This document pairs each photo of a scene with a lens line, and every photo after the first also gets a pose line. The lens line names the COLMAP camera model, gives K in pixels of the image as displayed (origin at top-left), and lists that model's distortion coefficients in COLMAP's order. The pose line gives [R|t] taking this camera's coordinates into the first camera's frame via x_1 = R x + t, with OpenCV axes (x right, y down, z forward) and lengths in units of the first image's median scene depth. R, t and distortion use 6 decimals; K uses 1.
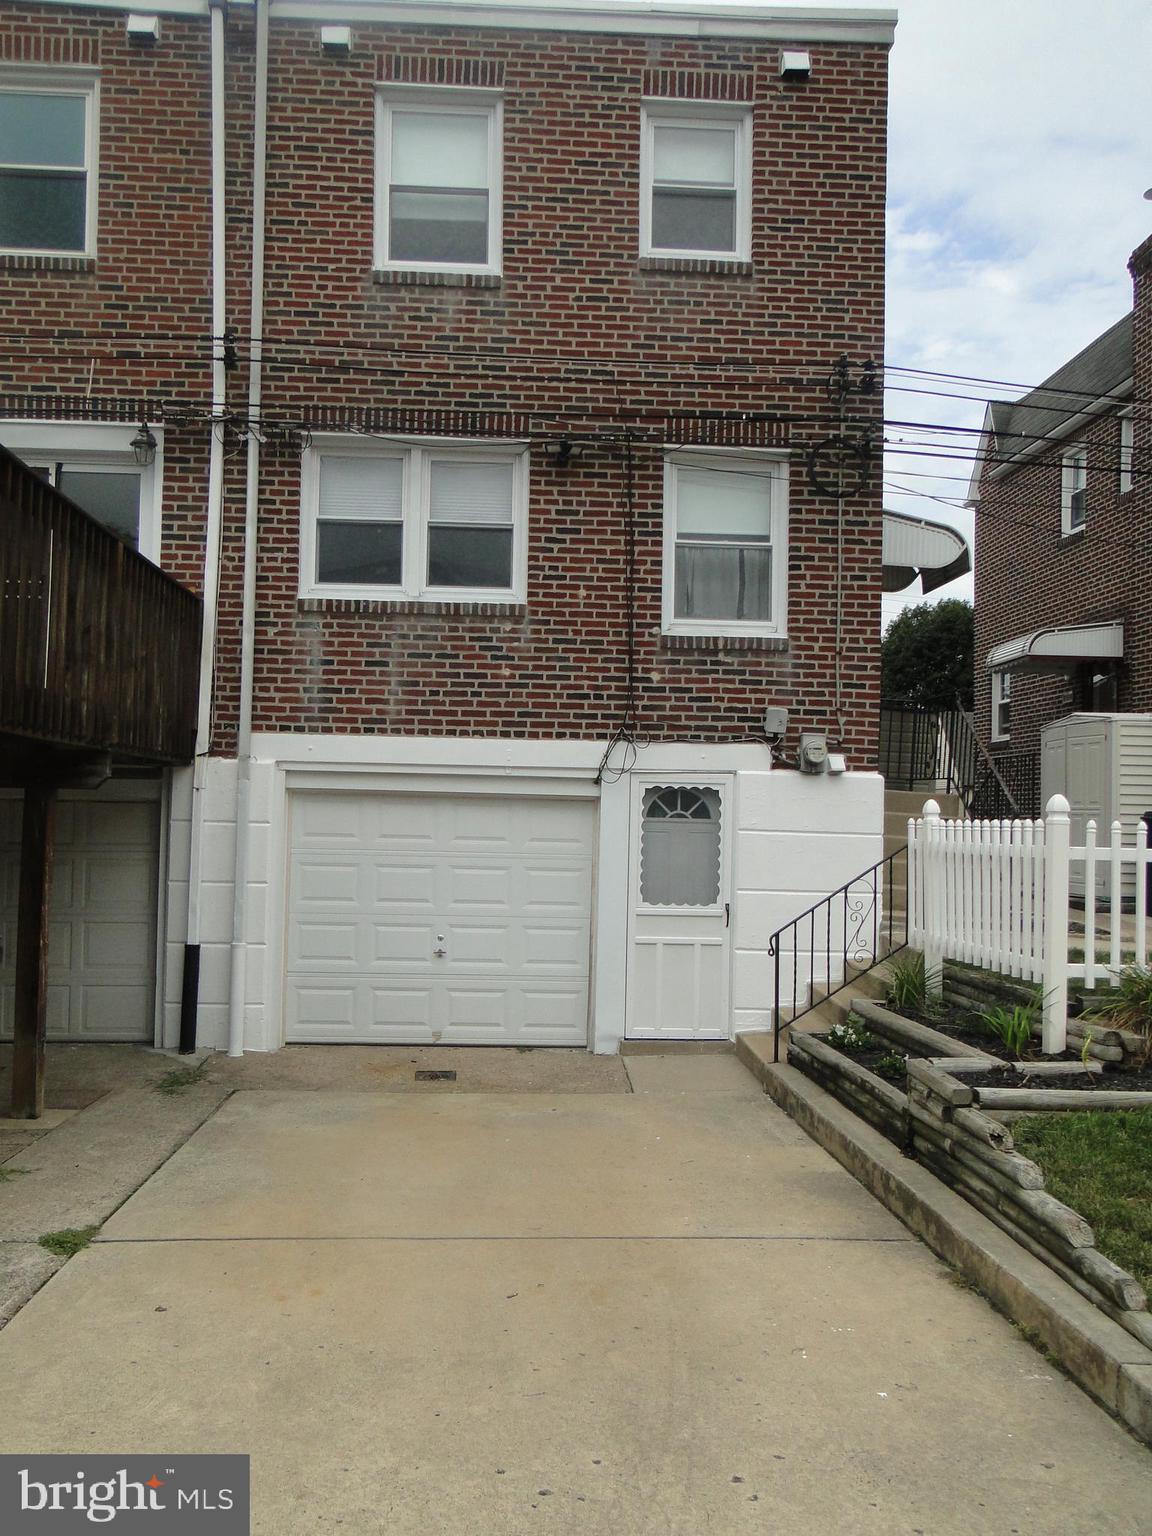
lens RADIAL K [[1278.2, 0, 564.6], [0, 1278.2, 764.1], [0, 0, 1]] dist [0.003160, 0.004772]
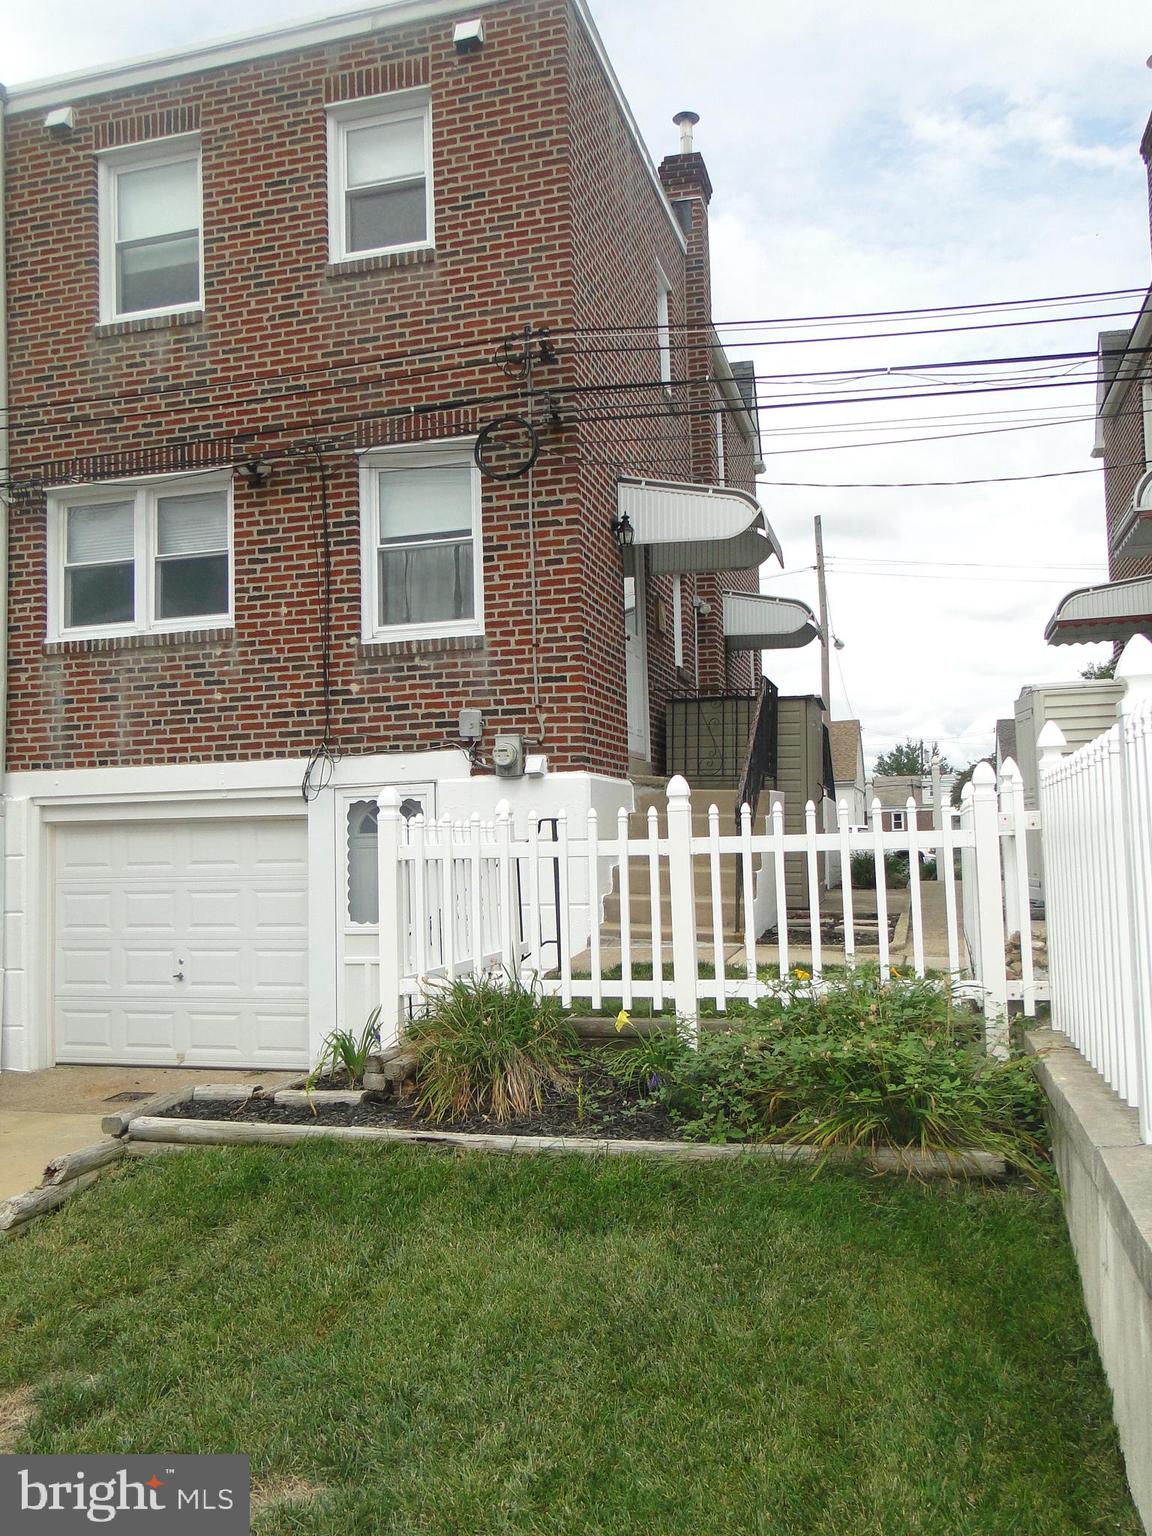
lens RADIAL K [[1278.2, 0, 562.9], [0, 1278.2, 755.2], [0, 0, 1]] dist [0.003160, 0.004772]
pose [[0.941636, -0.068546, -0.329581, 0.538193], [0.059824, 0.997540, -0.036547, 0.027560], [0.331275, 0.014698, 0.943420, 0.138155]]
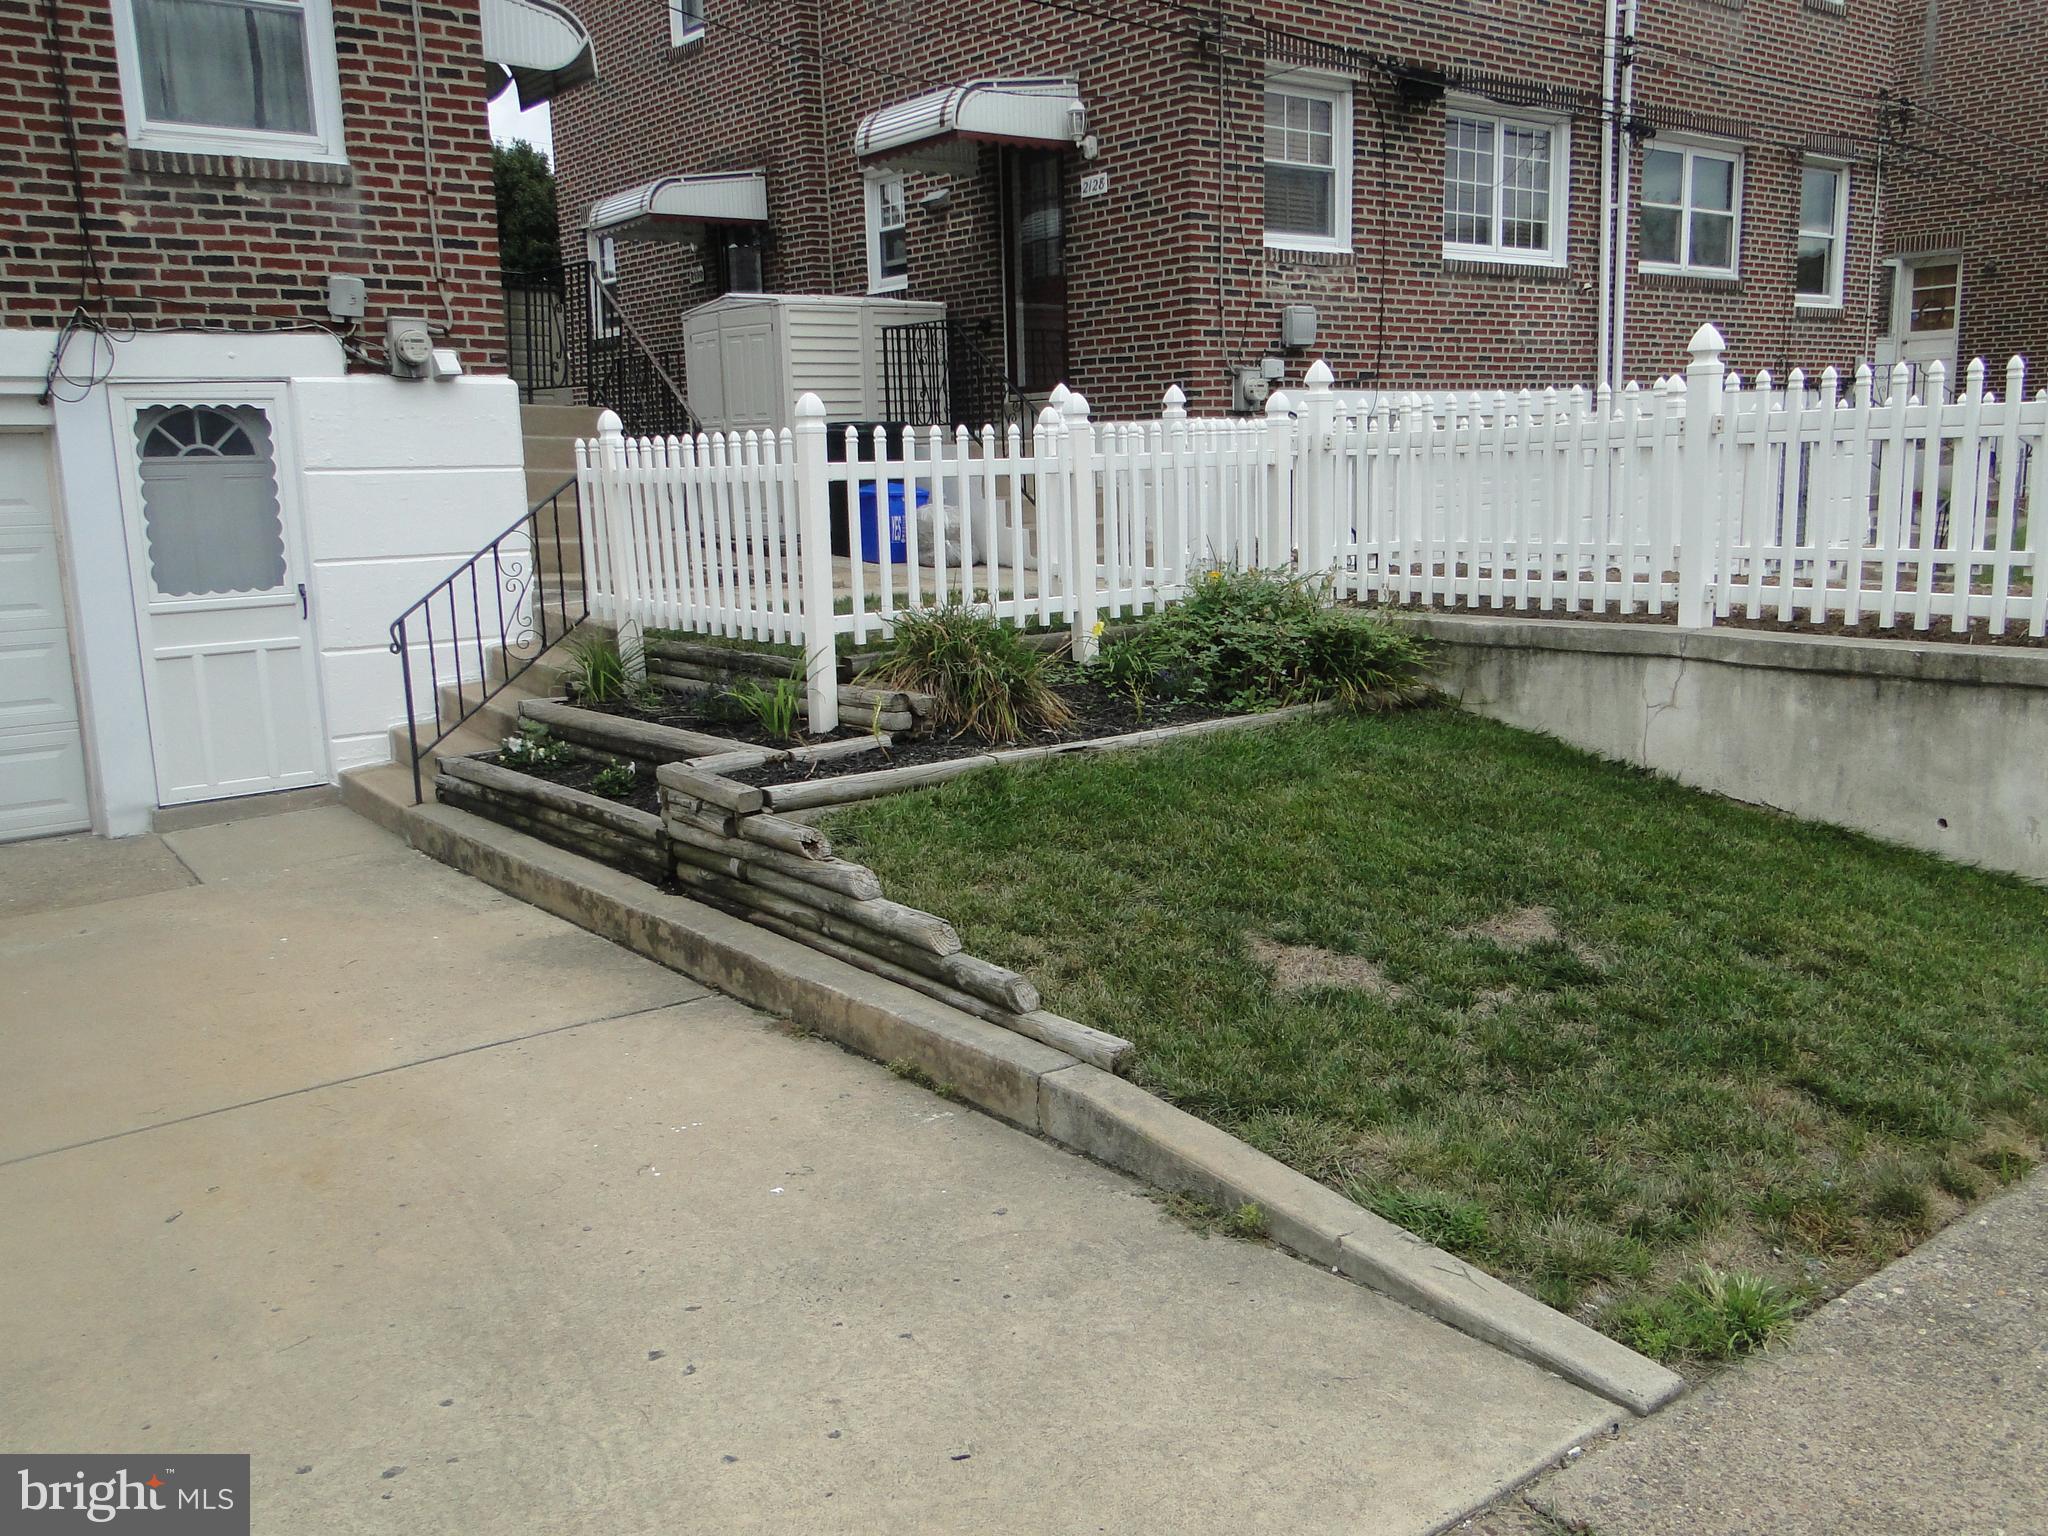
lens RADIAL K [[1704.2, 0, 1041.7], [0, 1704.2, 767.0], [0, 0, 1]] dist [0.003160, 0.004772]
pose [[0.821210, -0.146725, 0.551440, -0.057791], [0.021209, 0.973557, 0.227456, 0.009018], [-0.570232, -0.175094, 0.802607, 0.058657]]
